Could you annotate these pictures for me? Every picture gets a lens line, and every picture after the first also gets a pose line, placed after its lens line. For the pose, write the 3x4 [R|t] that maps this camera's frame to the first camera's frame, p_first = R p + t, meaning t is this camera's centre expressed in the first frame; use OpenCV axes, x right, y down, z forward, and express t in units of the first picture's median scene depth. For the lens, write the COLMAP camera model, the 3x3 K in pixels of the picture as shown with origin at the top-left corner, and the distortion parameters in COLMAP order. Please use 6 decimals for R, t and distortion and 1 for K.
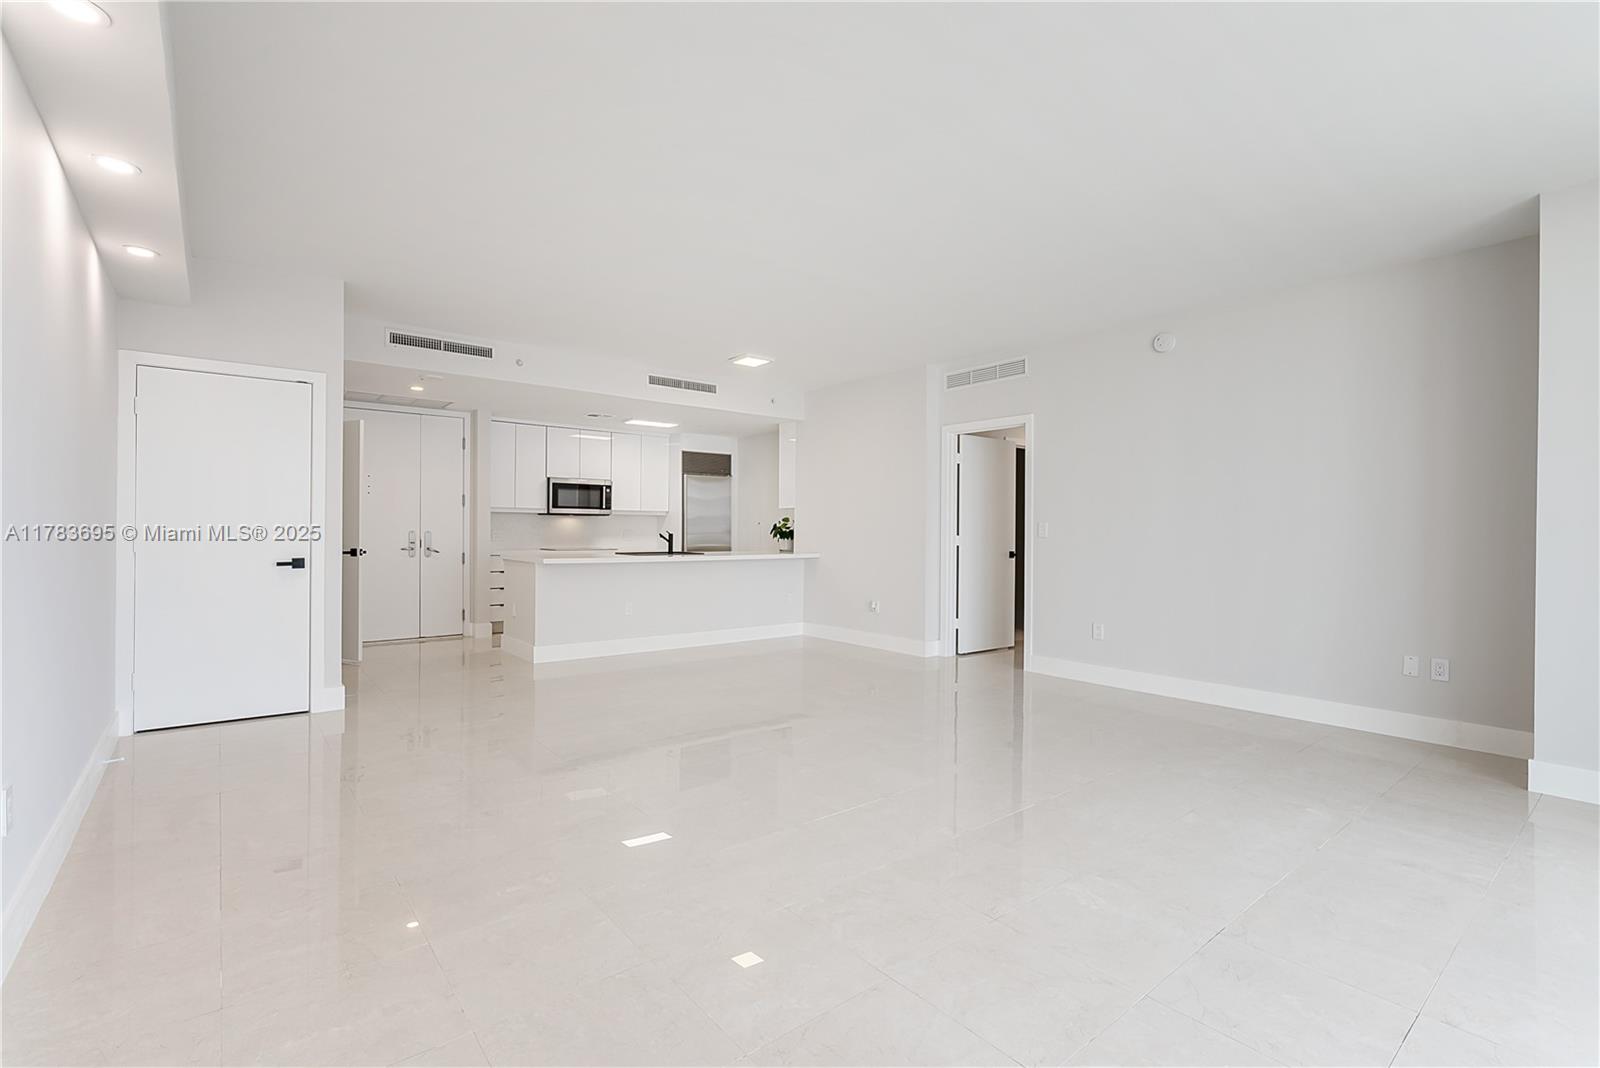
lens RADIAL K [[736.3, 0, 800.7], [0, 736.3, 531.1], [0, 0, 1]] dist [-0.003599, 0.003517]
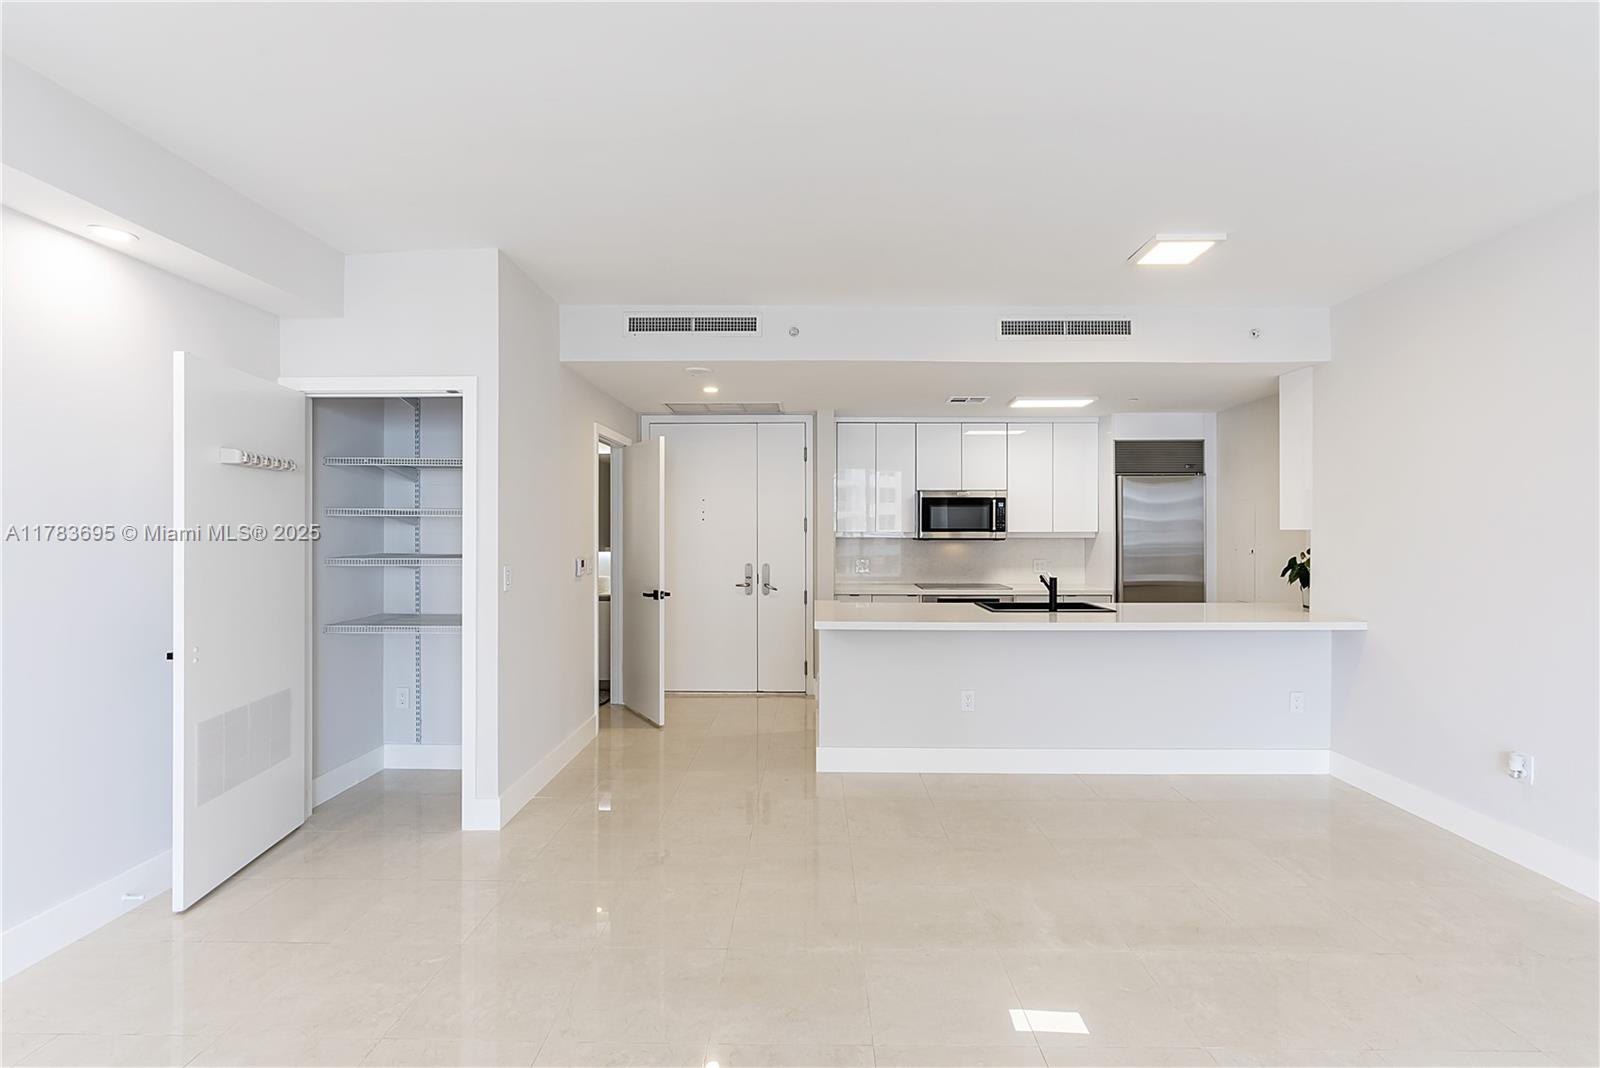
lens RADIAL K [[730.6, 0, 799.4], [0, 730.6, 539.1], [0, 0, 1]] dist [-0.001327, 0.000148]
pose [[0.766730, 0.000819, -0.641969, 0.046702], [0.003587, 0.999978, 0.005560, -0.029990], [0.641960, -0.006566, 0.766710, 0.369641]]
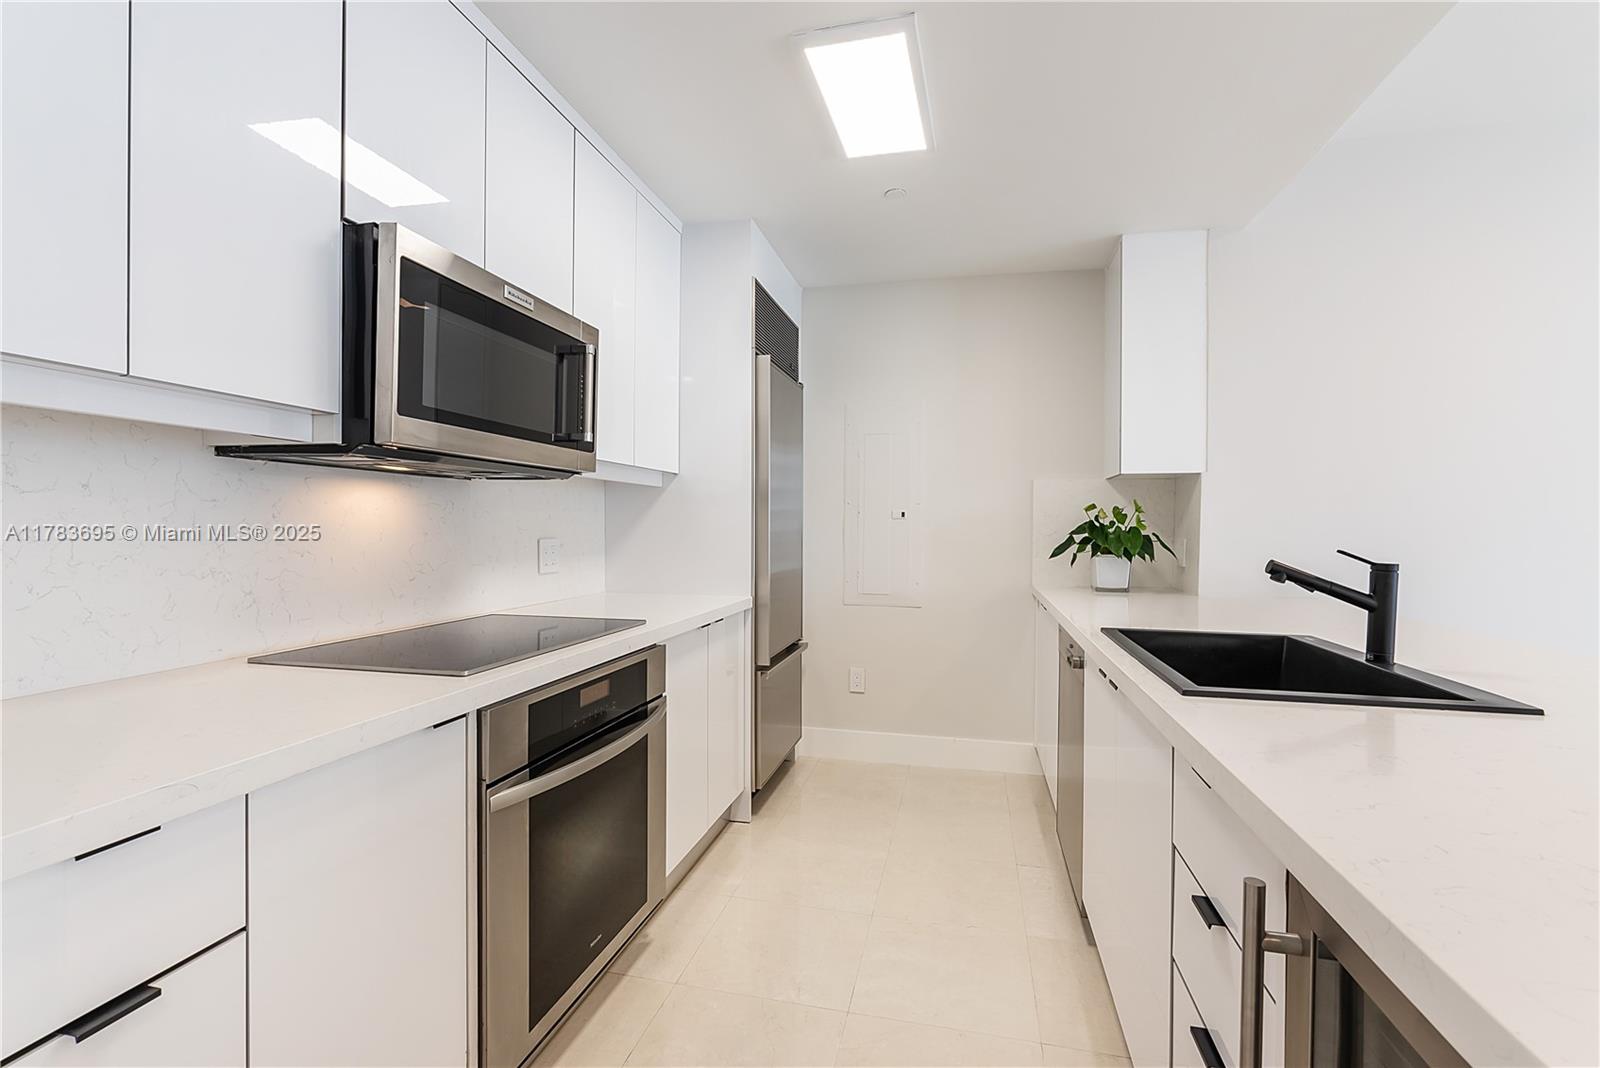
lens RADIAL K [[727.4, 0, 801.1], [0, 727.4, 529.1], [0, 0, 1]] dist [-0.001438, 0.000560]
pose [[0.783658, -0.001423, 0.621191, -0.389464], [-0.003870, 0.999967, 0.007172, -0.006818], [-0.621180, -0.008024, 0.783627, 0.871913]]
